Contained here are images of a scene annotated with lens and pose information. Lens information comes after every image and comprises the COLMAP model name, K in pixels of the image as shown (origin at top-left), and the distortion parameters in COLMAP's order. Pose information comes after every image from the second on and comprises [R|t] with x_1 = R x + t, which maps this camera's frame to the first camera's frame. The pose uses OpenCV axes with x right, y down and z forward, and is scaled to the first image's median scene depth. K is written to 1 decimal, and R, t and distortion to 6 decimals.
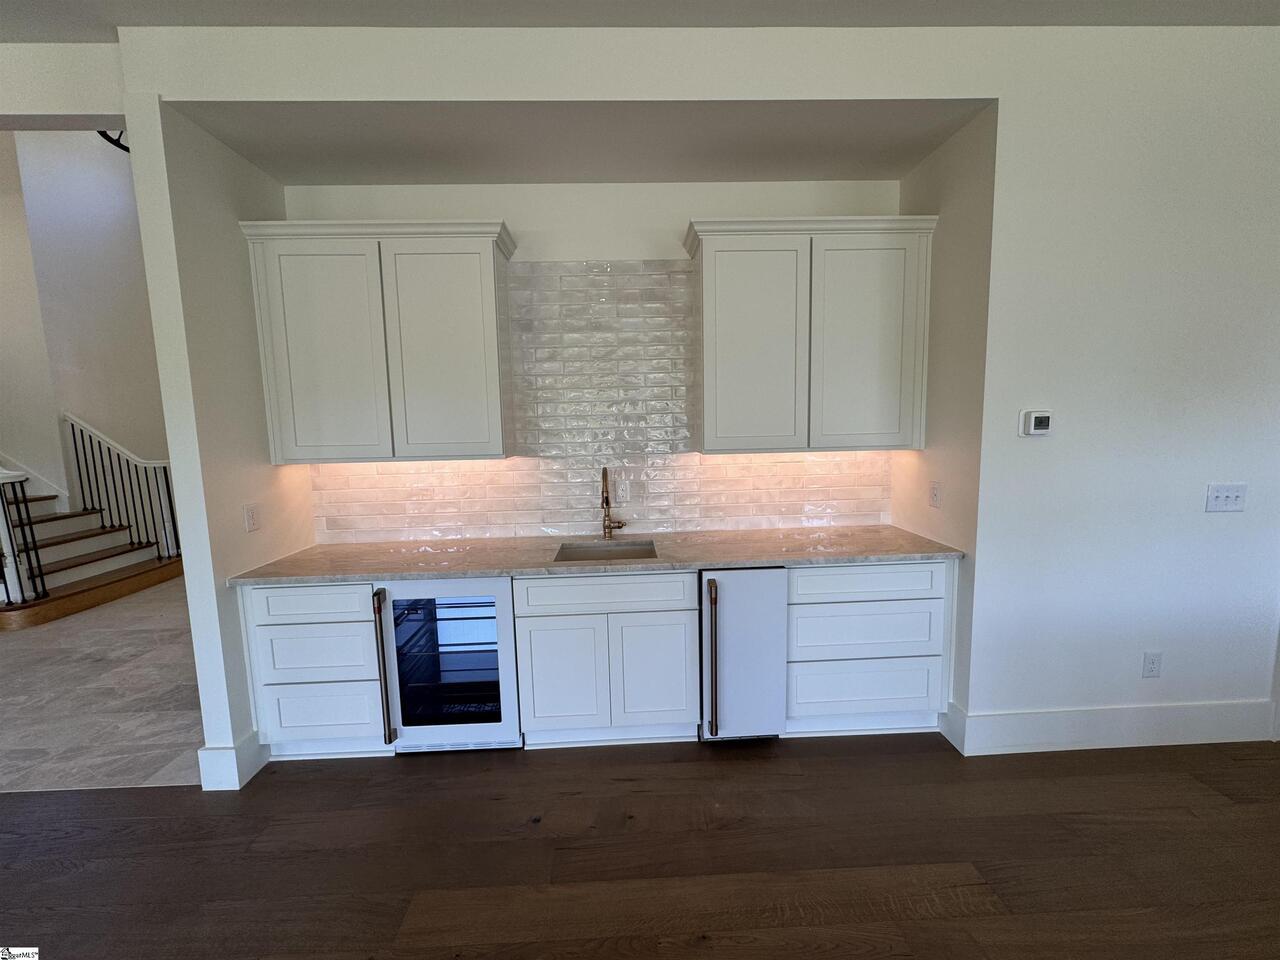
lens RADIAL K [[526.4, 0, 640.0], [0, 526.4, 480.0], [0, 0, 1]] dist [-0.001309, -0.000136]
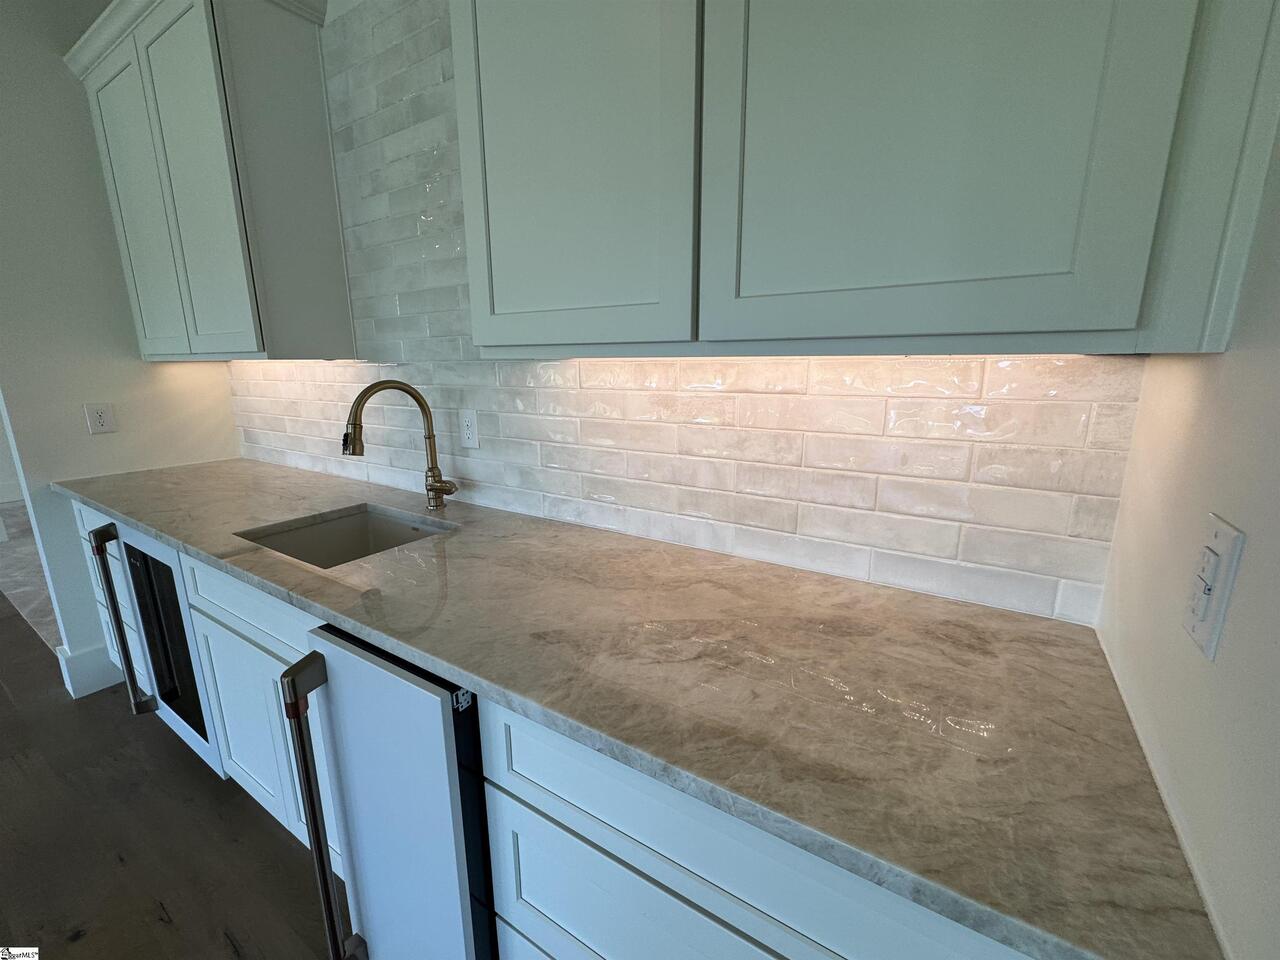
lens RADIAL K [[526.4, 0, 640.0], [0, 526.4, 480.0], [0, 0, 1]] dist [-0.001309, -0.000136]
pose [[0.817881, 0.144517, -0.556943, 0.428891], [-0.078081, 0.986867, 0.141411, -0.018348], [0.570065, -0.072170, 0.818424, 0.633036]]
